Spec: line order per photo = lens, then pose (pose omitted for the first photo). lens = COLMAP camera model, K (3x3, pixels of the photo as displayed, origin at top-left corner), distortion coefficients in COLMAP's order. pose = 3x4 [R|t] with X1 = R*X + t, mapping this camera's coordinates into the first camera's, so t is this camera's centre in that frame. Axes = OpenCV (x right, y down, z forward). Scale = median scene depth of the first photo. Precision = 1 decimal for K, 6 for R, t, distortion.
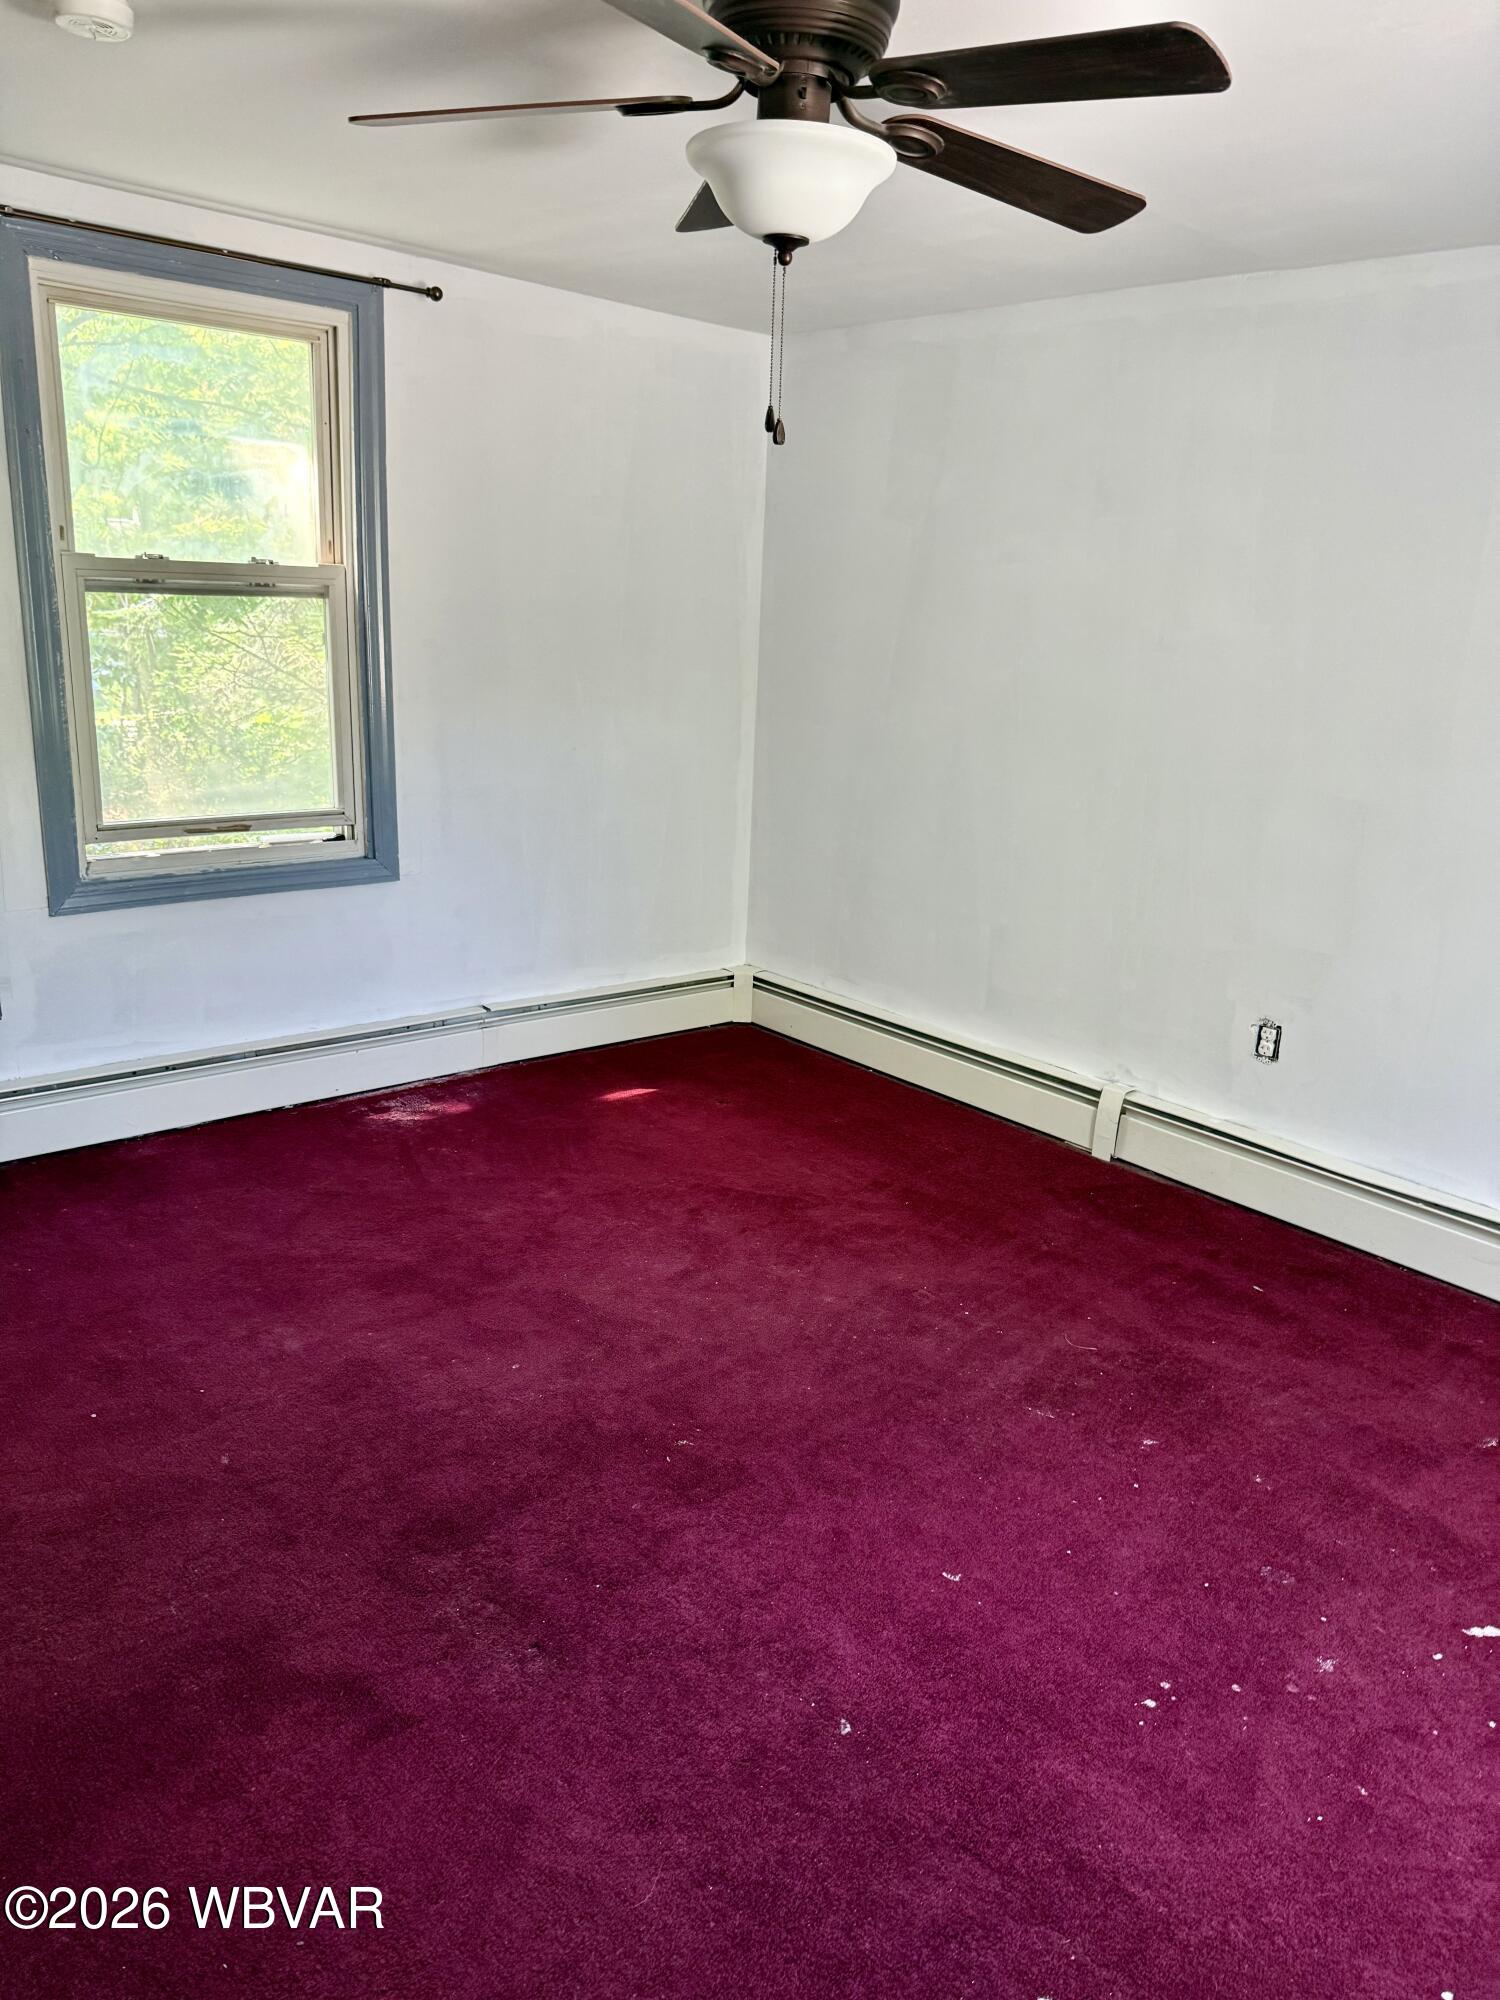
lens RADIAL K [[1438.4, 0, 750.0], [0, 1438.4, 1000.0], [0, 0, 1]] dist [0.050422, -0.002401]
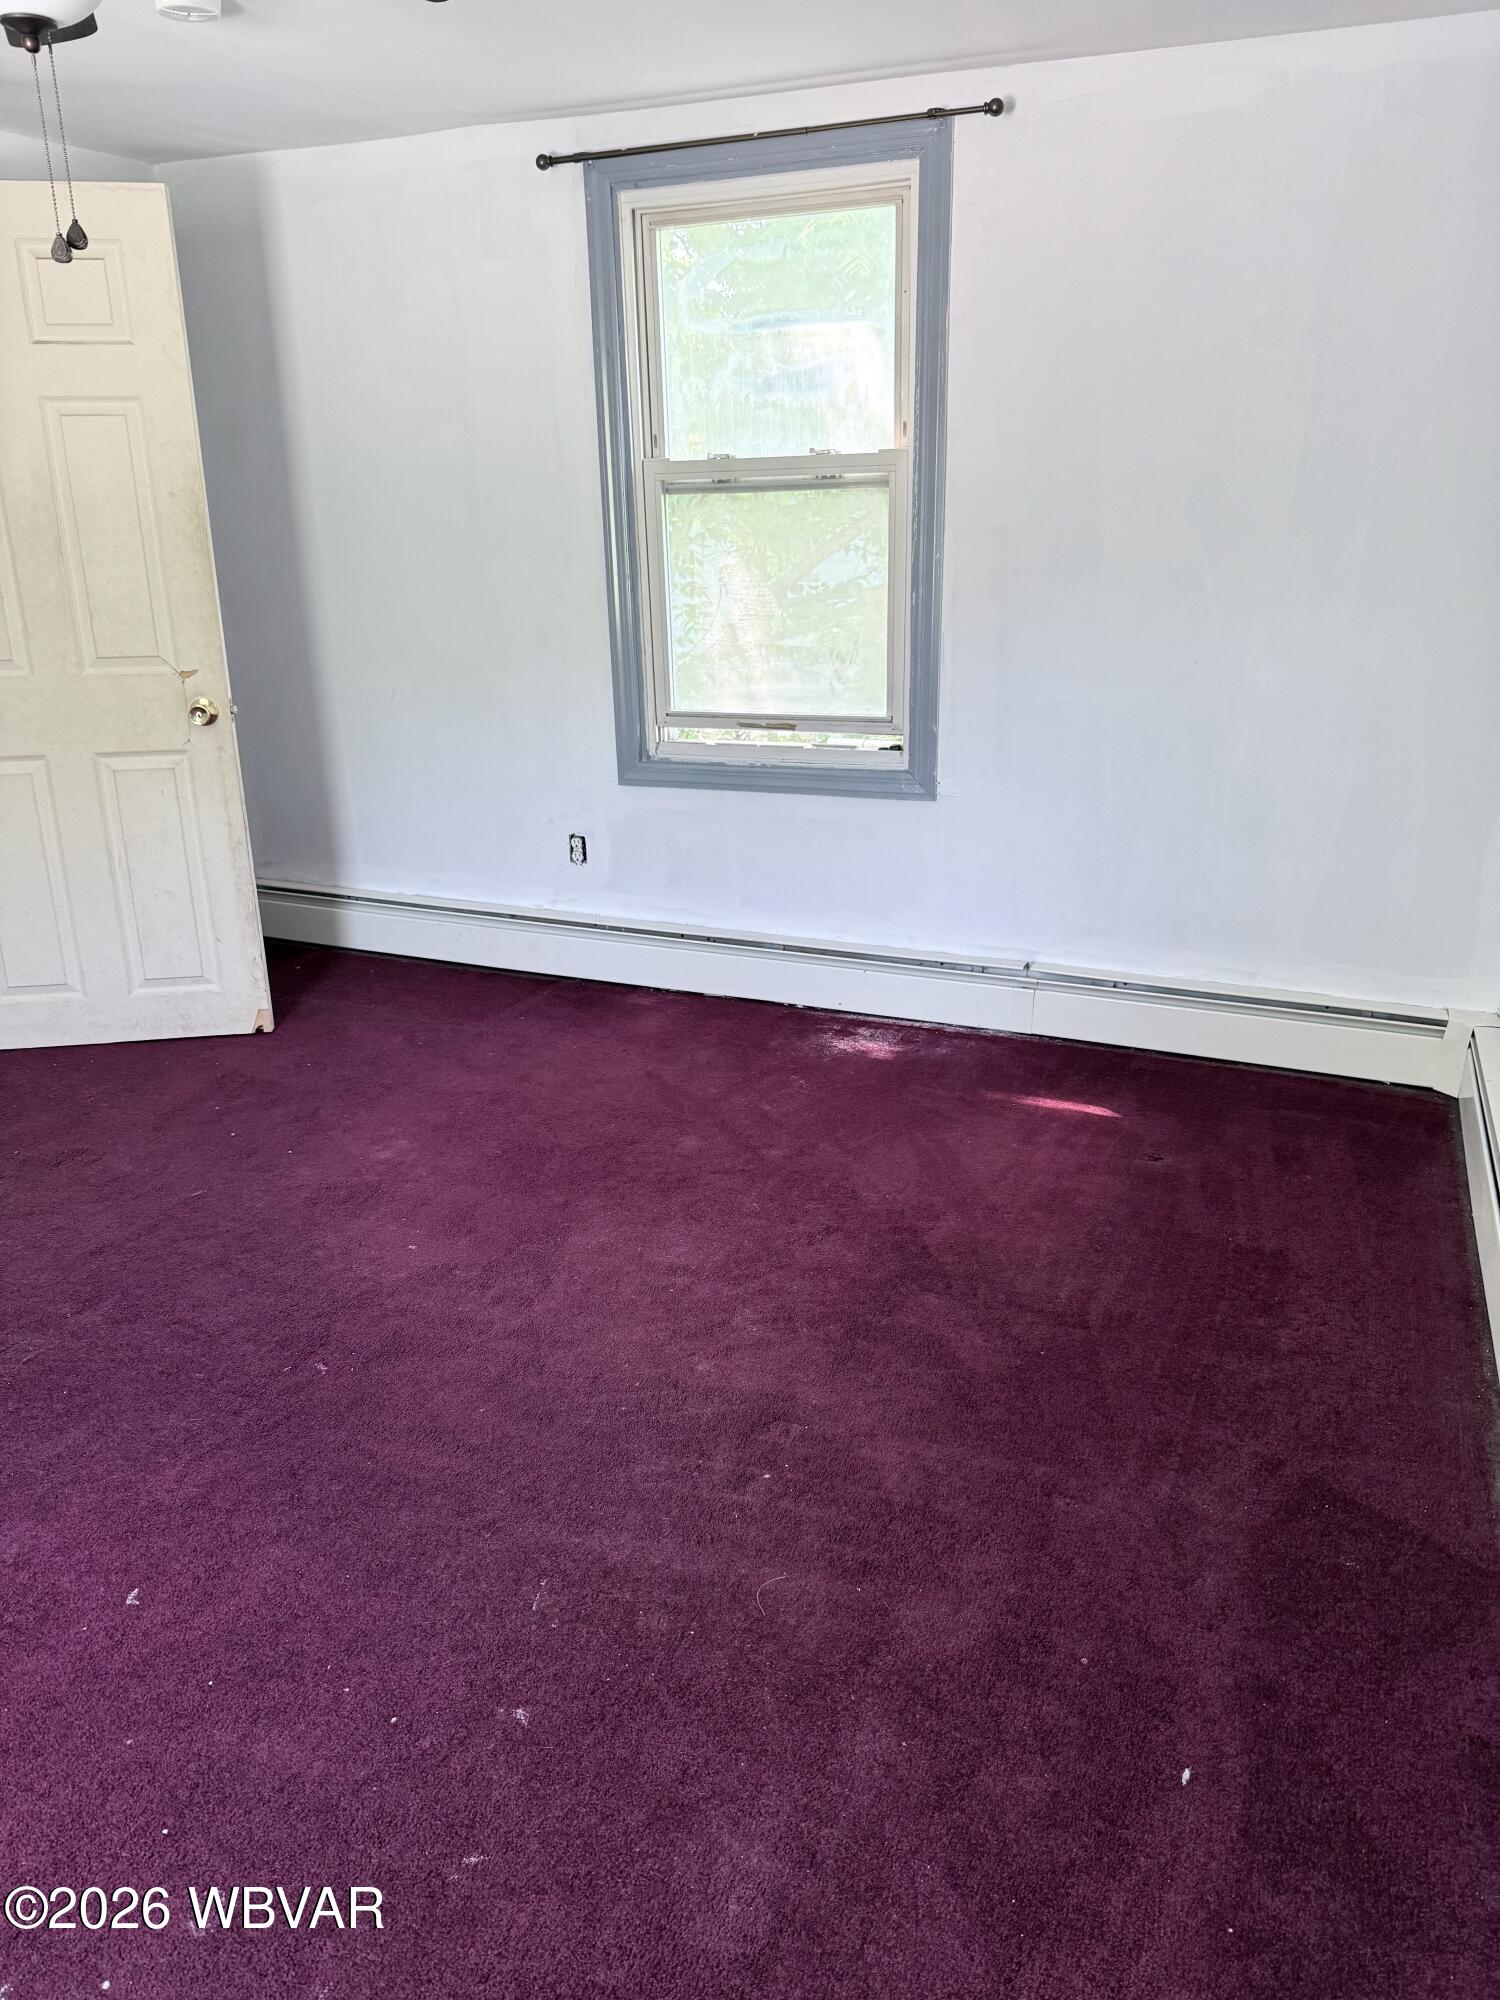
lens RADIAL K [[1408.6, 0, 749.2], [0, 1408.6, 1037.3], [0, 0, 1]] dist [0.090791, -0.165847]
pose [[0.420164, 0.268543, -0.866803, 0.568953], [-0.200834, 0.959040, 0.199768, -0.102883], [0.884945, 0.090148, 0.456887, 0.541475]]
